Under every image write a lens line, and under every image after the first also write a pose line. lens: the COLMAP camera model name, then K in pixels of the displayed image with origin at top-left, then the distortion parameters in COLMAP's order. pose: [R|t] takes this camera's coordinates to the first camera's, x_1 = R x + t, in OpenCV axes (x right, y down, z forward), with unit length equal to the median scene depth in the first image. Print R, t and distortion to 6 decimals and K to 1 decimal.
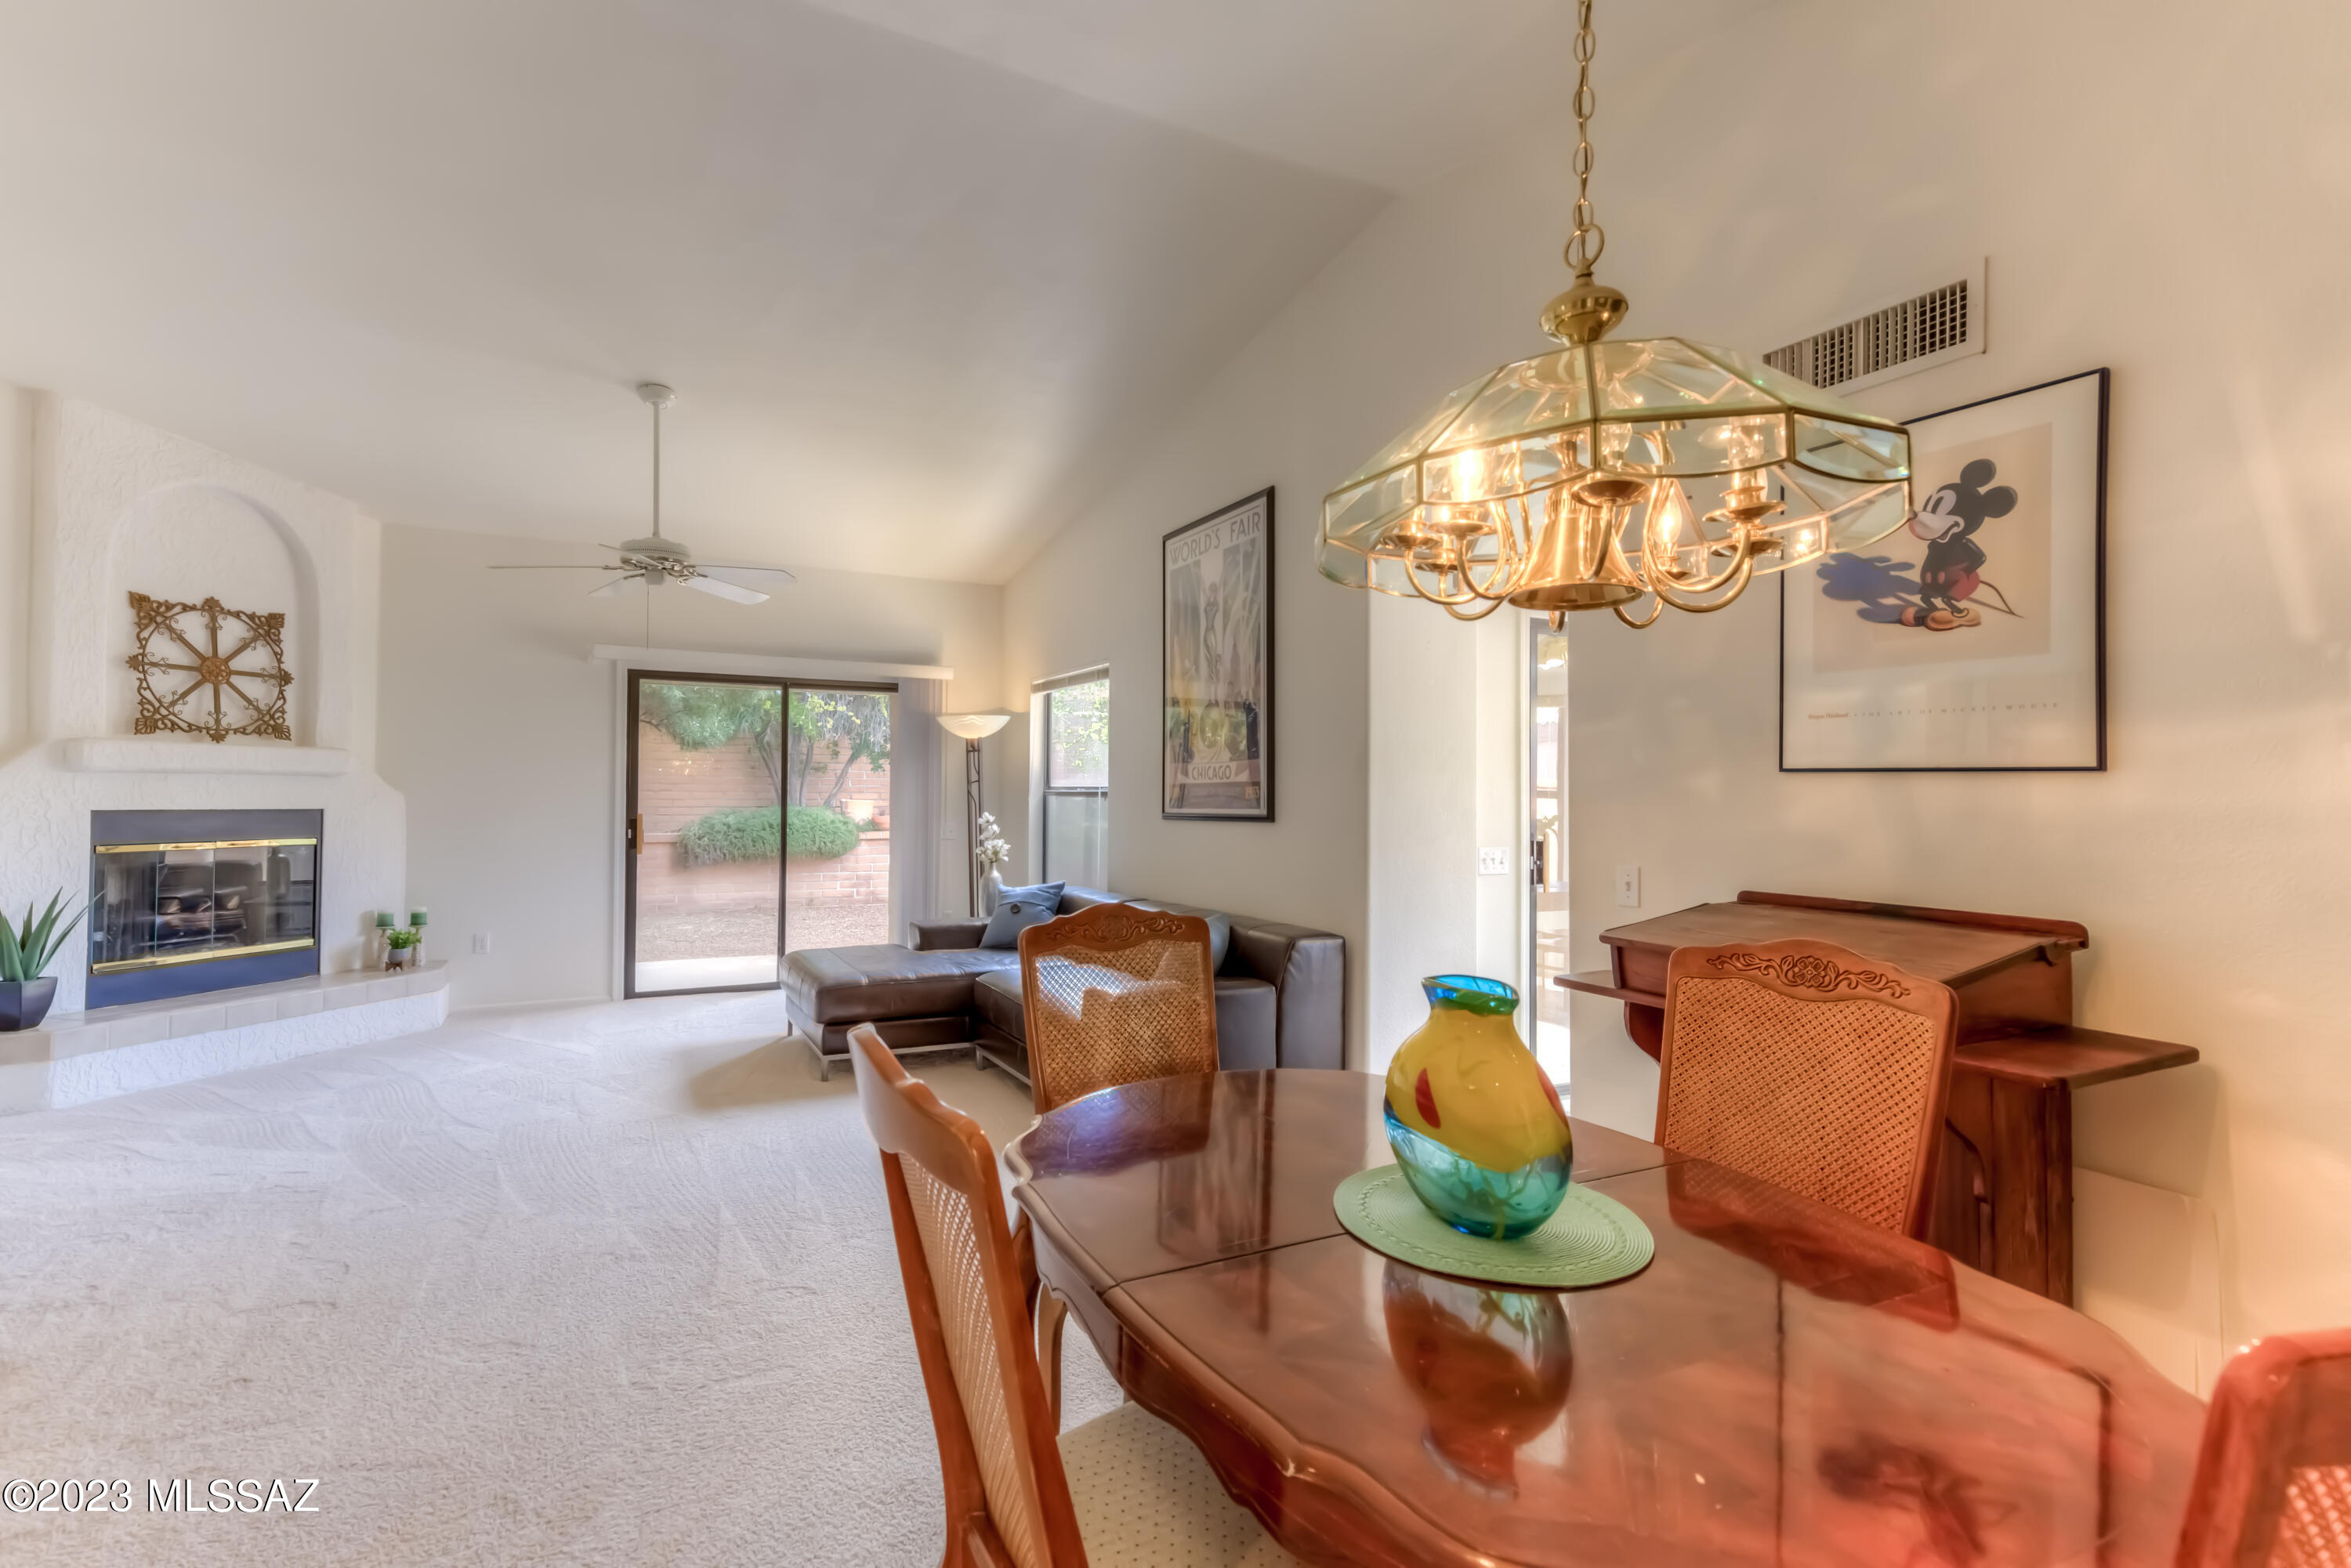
lens RADIAL K [[1117.1, 0, 1139.9], [0, 1117.1, 770.4], [0, 0, 1]] dist [0.027107, 0.001344]
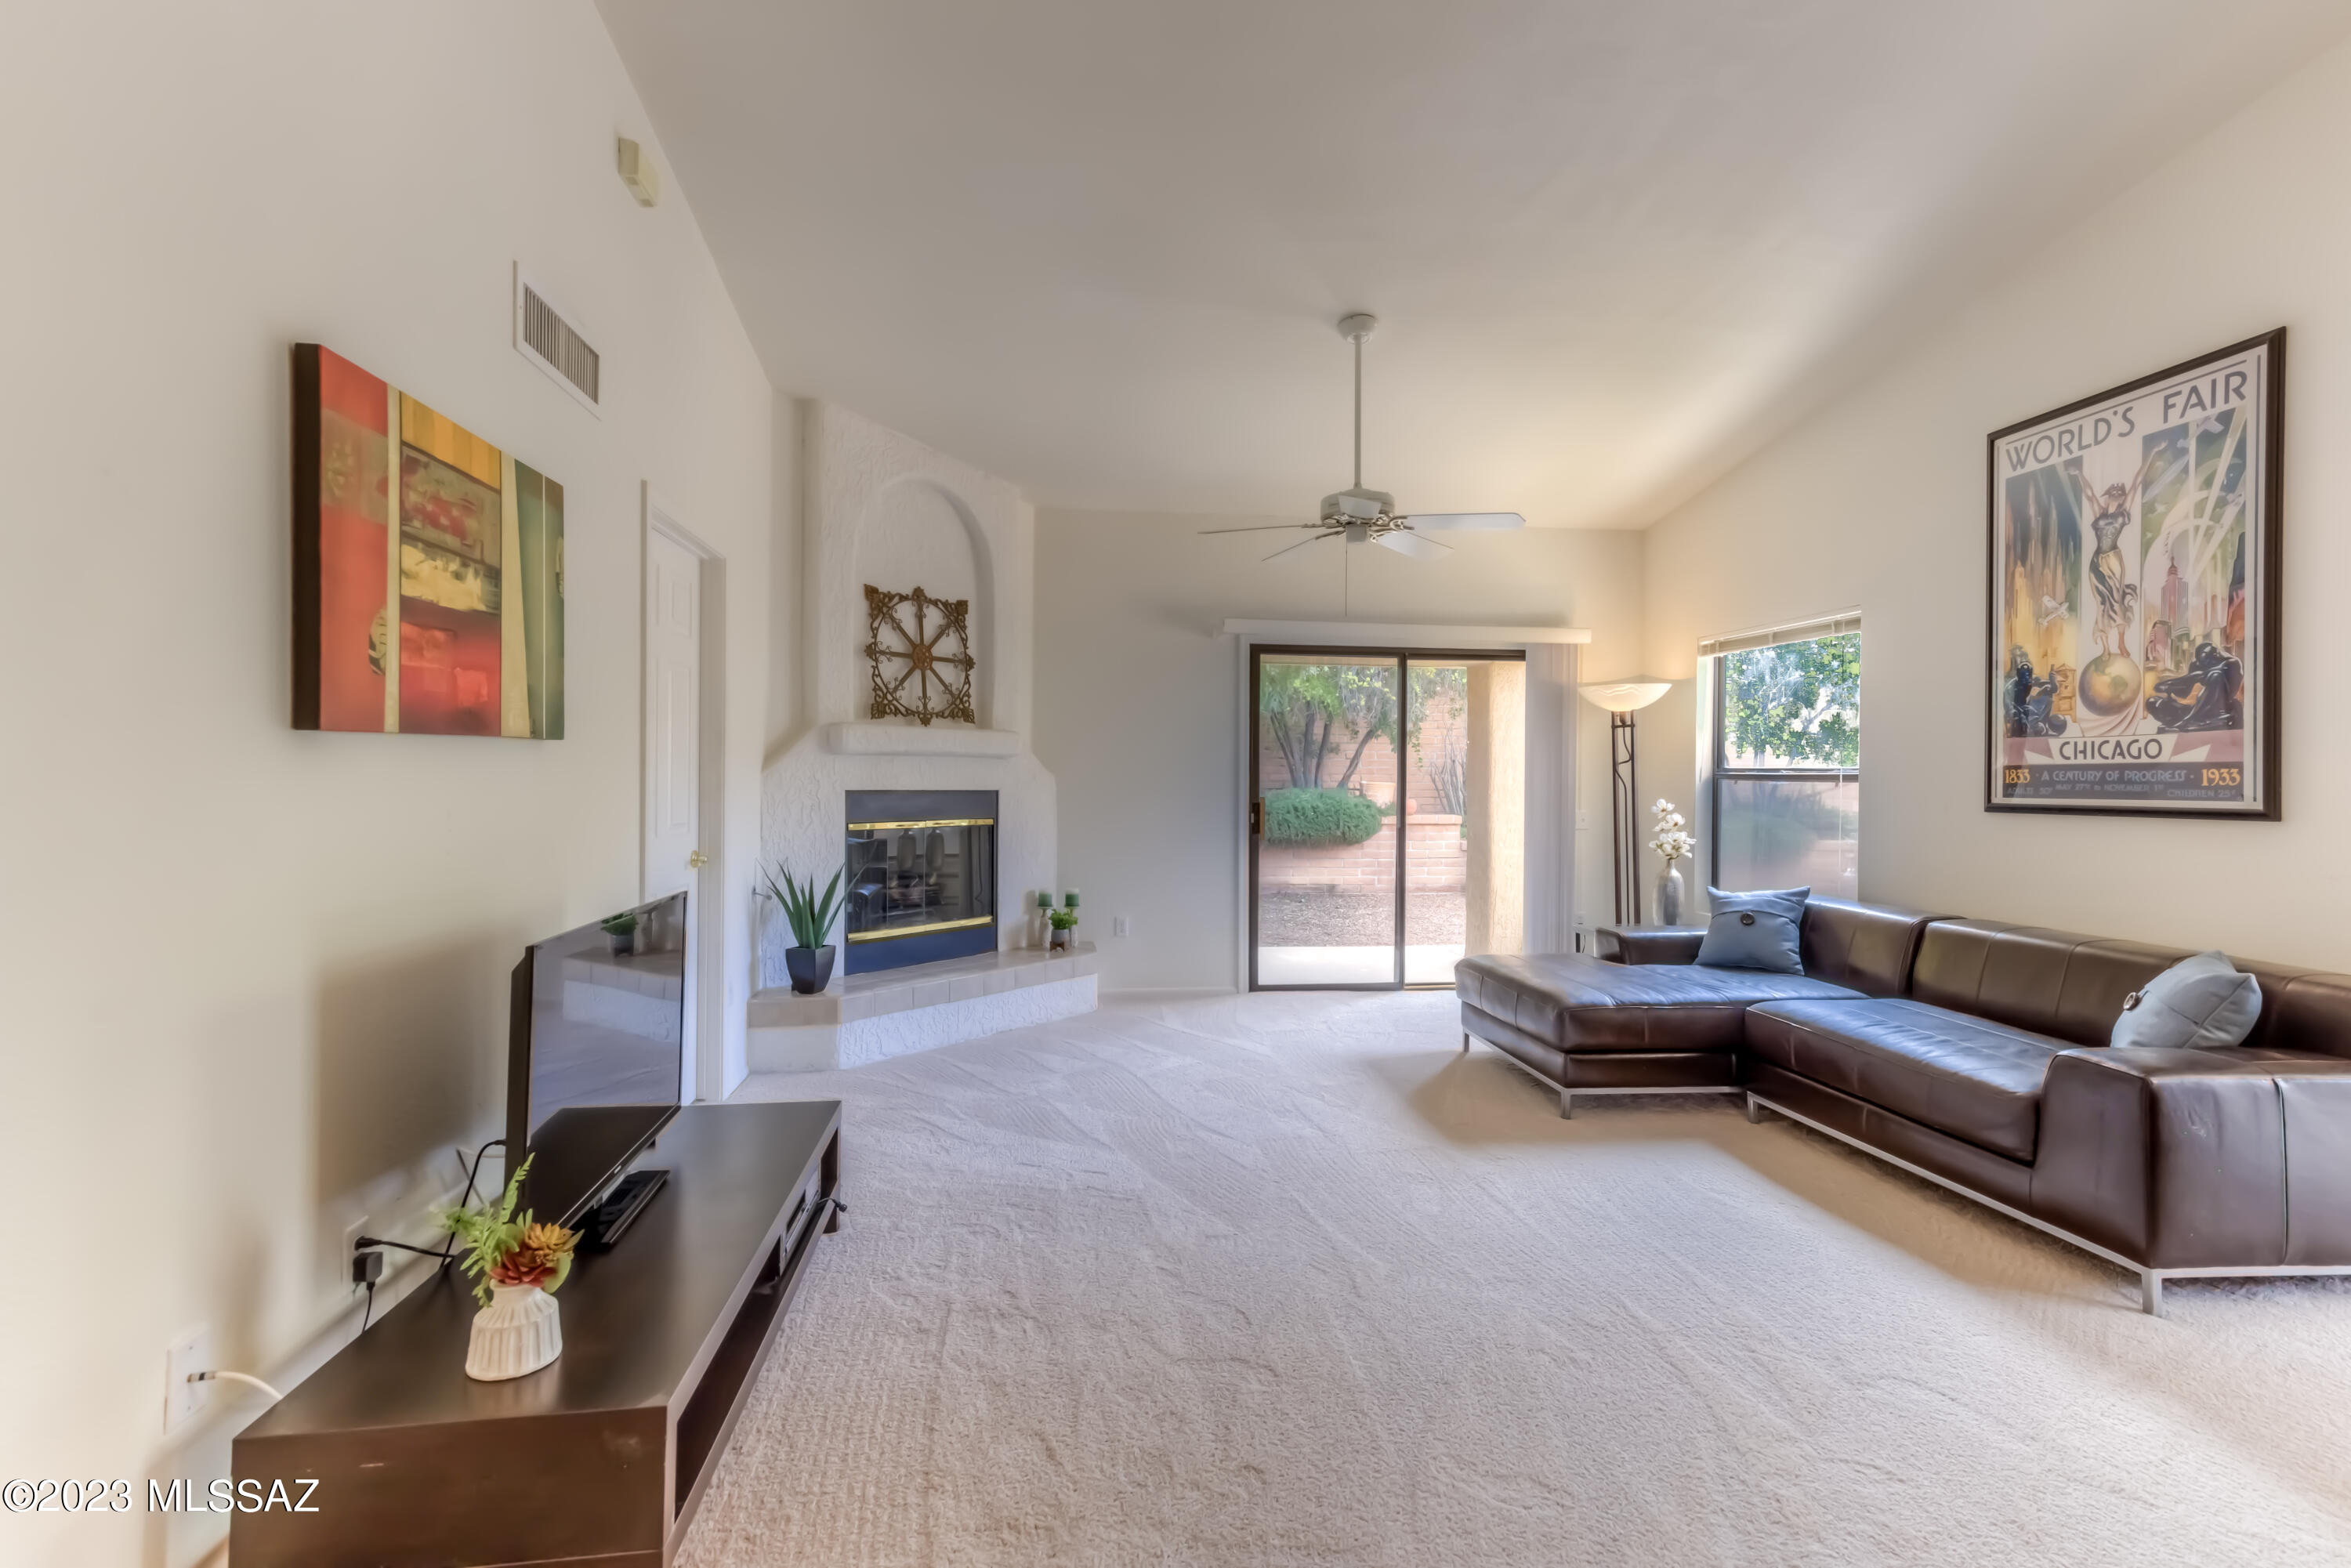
lens RADIAL K [[1135.9, 0, 1151.0], [0, 1135.9, 773.3], [0, 0, 1]] dist [0.021651, -0.000048]
pose [[0.941127, 0.001339, -0.338049, -0.259544], [0.005146, 0.999819, 0.018289, 0.000939], [0.338013, -0.018952, 0.940951, 0.085103]]
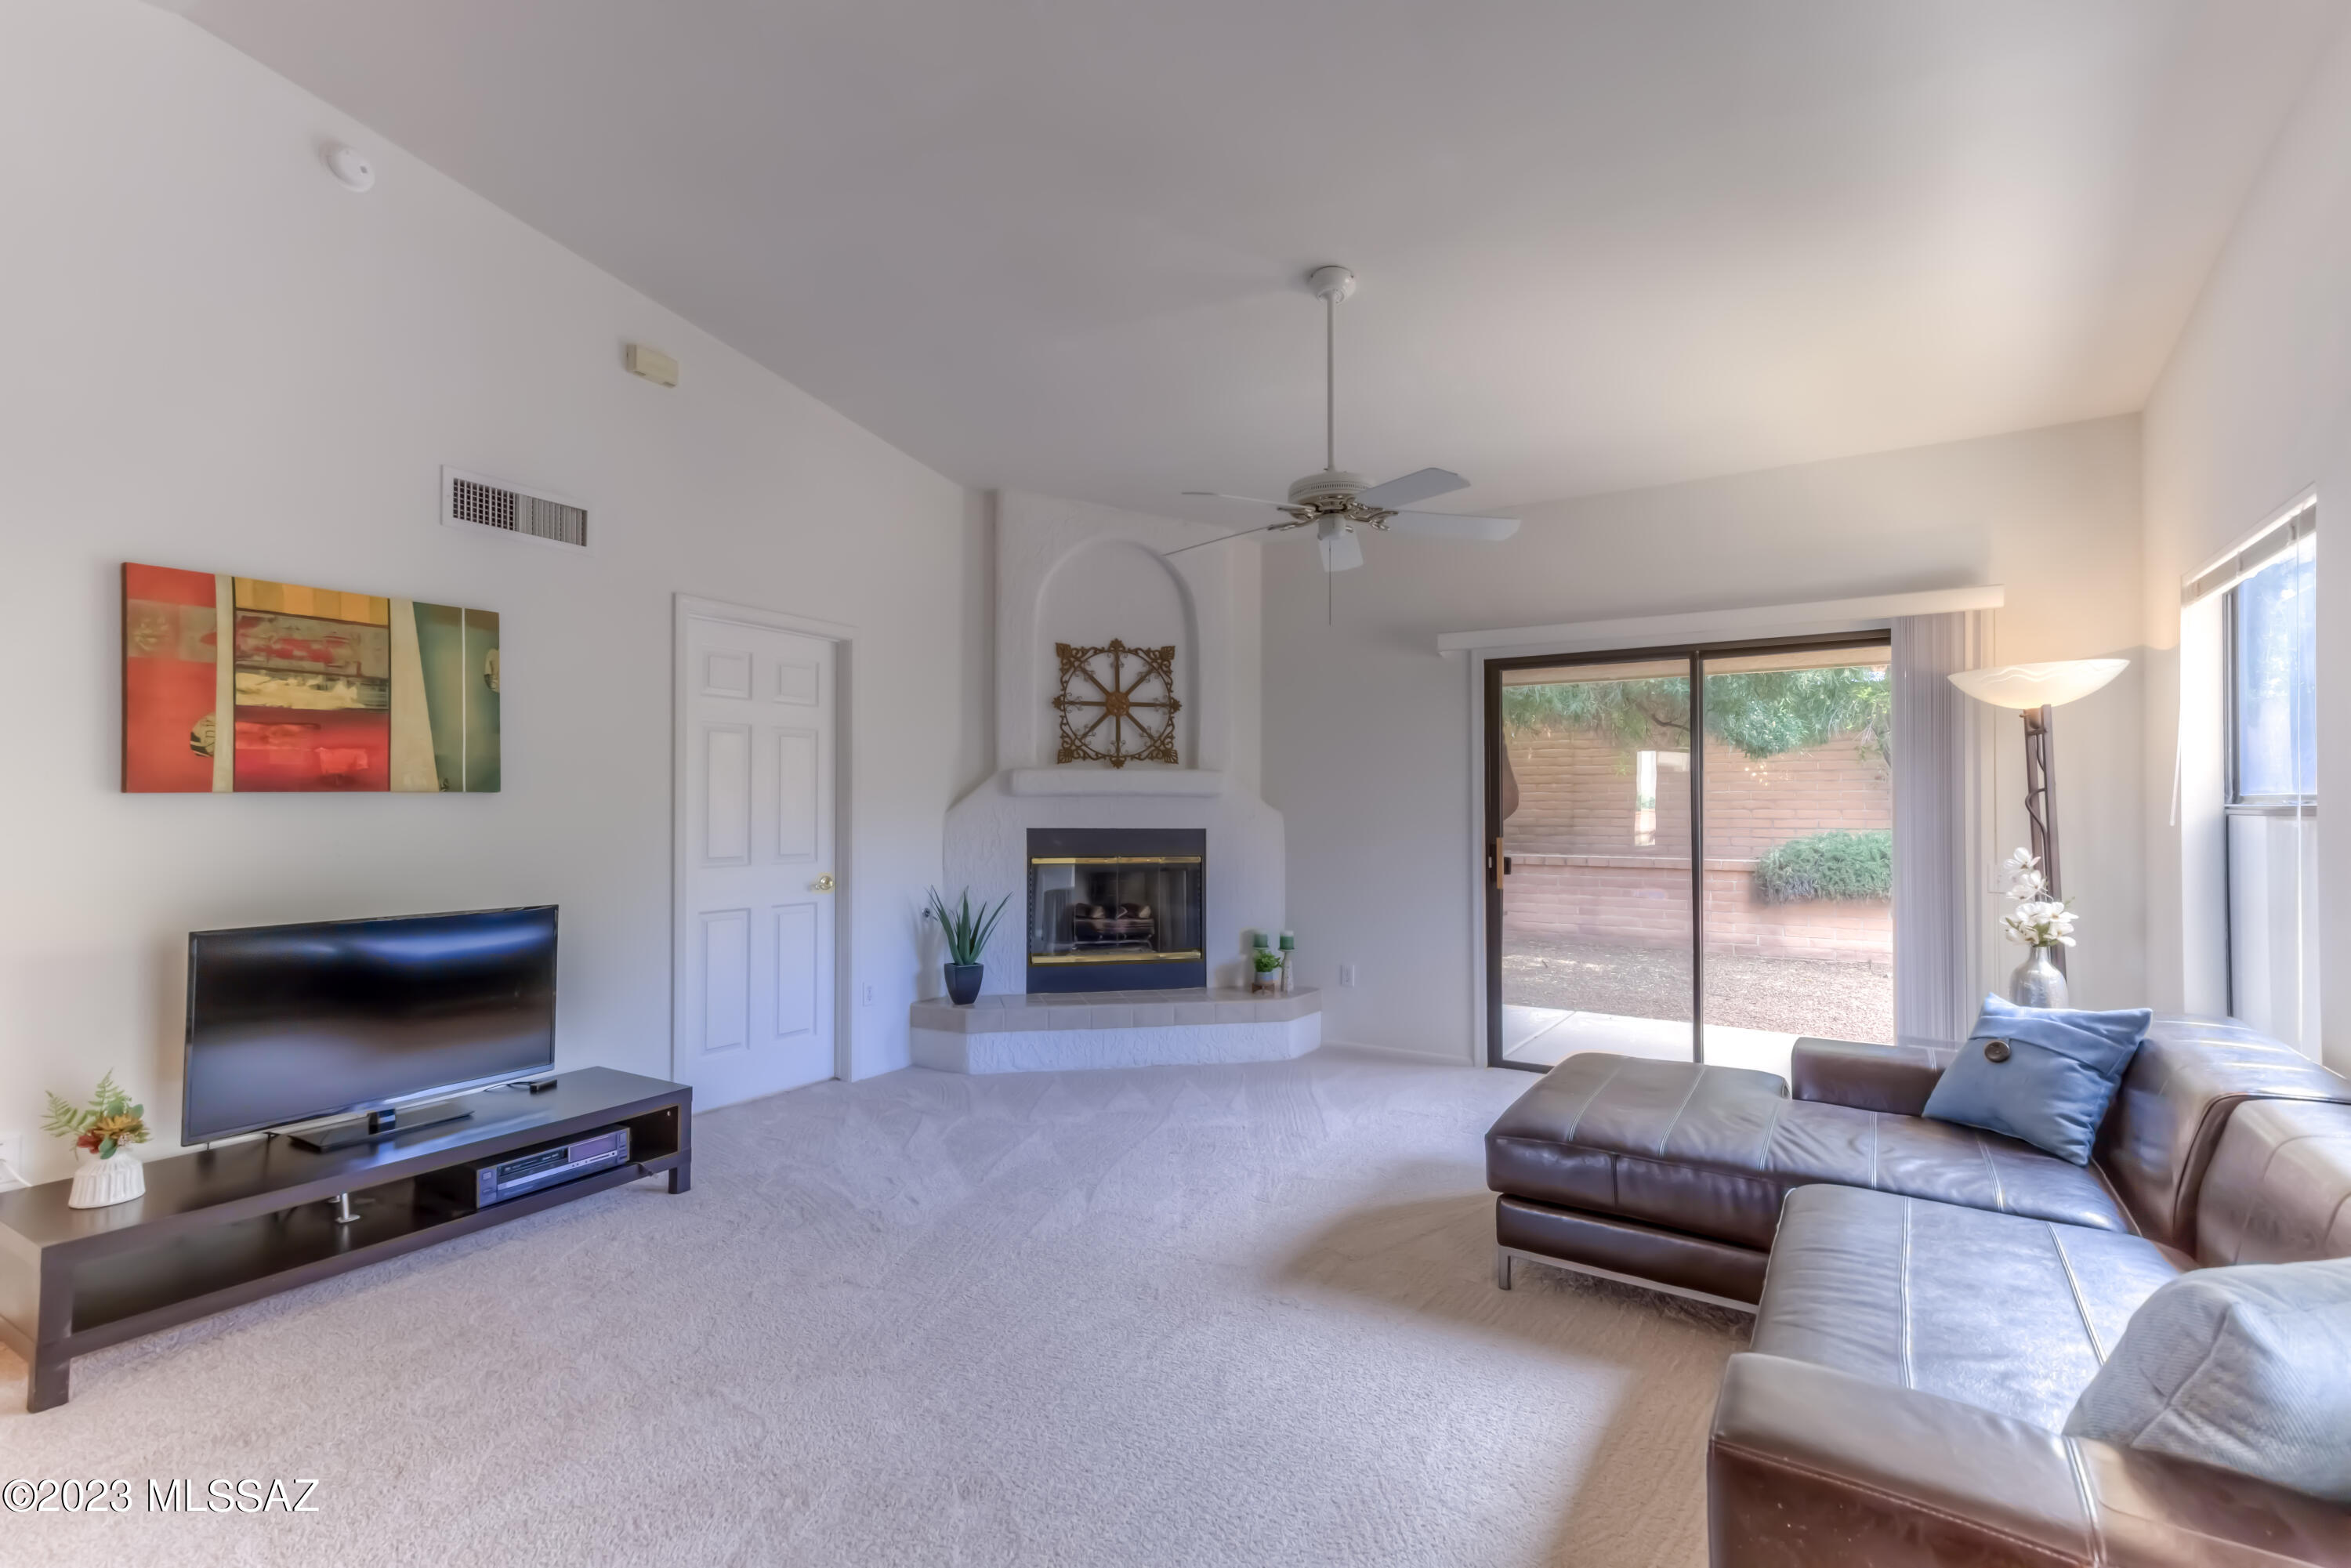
lens RADIAL K [[1084.6, 0, 1161.4], [0, 1084.6, 795.7], [0, 0, 1]] dist [0.020132, 0.001074]
pose [[0.503694, -0.015546, -0.863742, 0.127970], [0.021679, 0.999751, -0.005351, 0.008941], [0.863610, -0.016029, 0.503906, 0.494898]]
